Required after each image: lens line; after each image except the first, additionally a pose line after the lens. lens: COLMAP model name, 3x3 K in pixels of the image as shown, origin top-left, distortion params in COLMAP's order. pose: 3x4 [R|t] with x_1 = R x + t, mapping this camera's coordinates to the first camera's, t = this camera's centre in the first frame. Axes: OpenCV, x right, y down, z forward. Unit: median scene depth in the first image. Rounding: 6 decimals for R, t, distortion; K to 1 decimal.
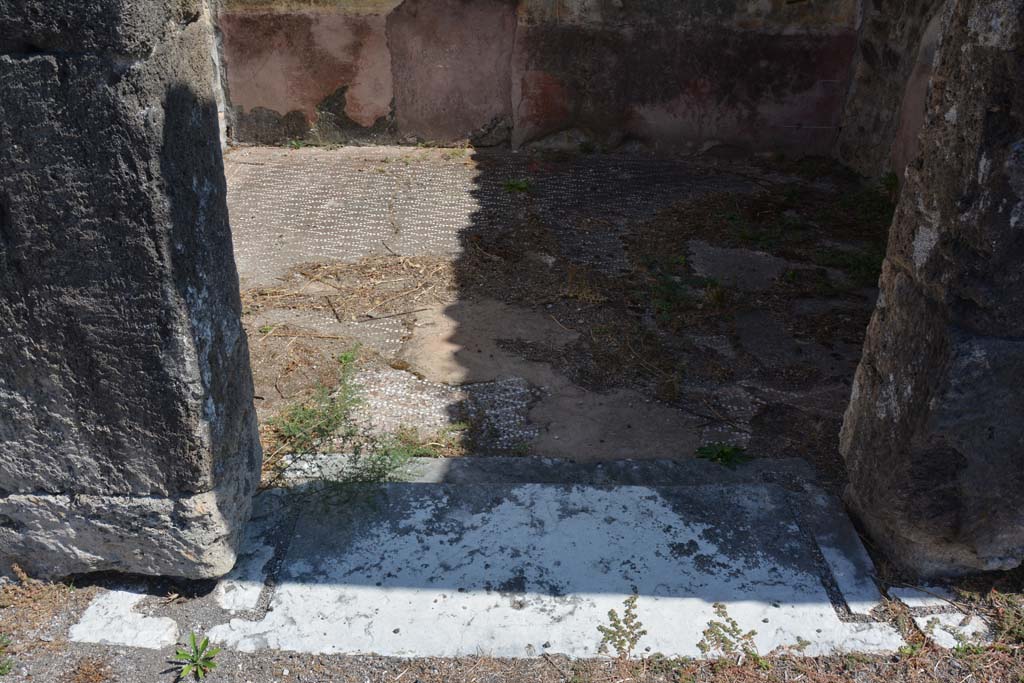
lens RADIAL K [[800.2, 0, 507.5], [0, 800.2, 350.0], [0, 0, 1]] dist [-0.133290, 0.079574]
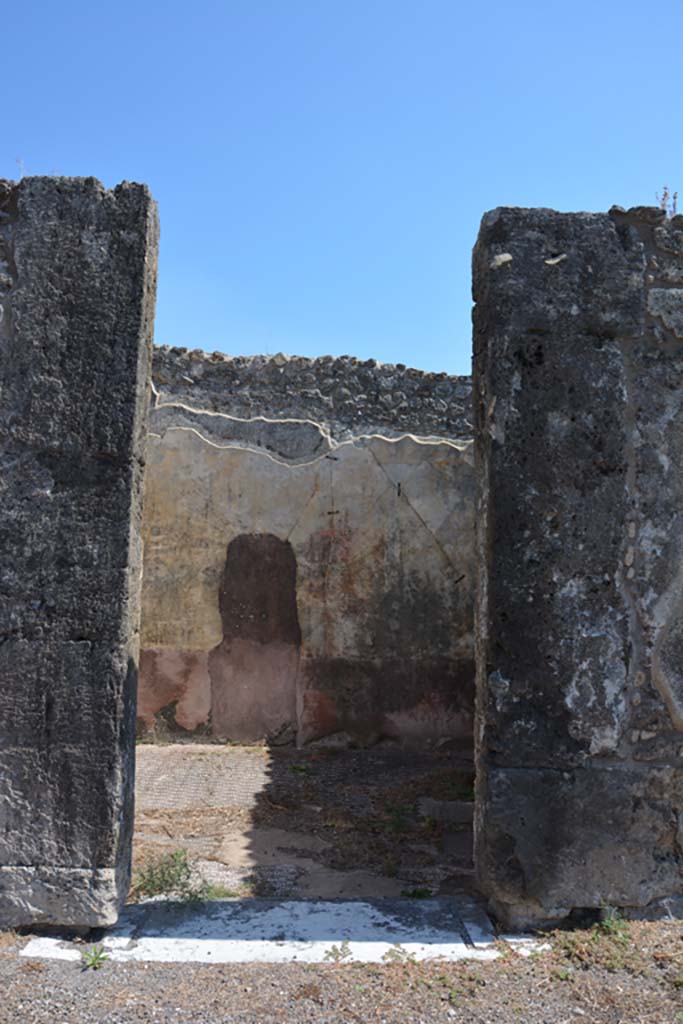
lens RADIAL K [[800.2, 0, 339.3], [0, 800.2, 517.0], [0, 0, 1]] dist [-0.133290, 0.079574]
pose [[0.999368, -0.002721, 0.035442, 0.080722], [0.022139, 0.827716, -0.560710, 0.468043], [-0.027810, 0.561140, 0.827253, -0.871482]]
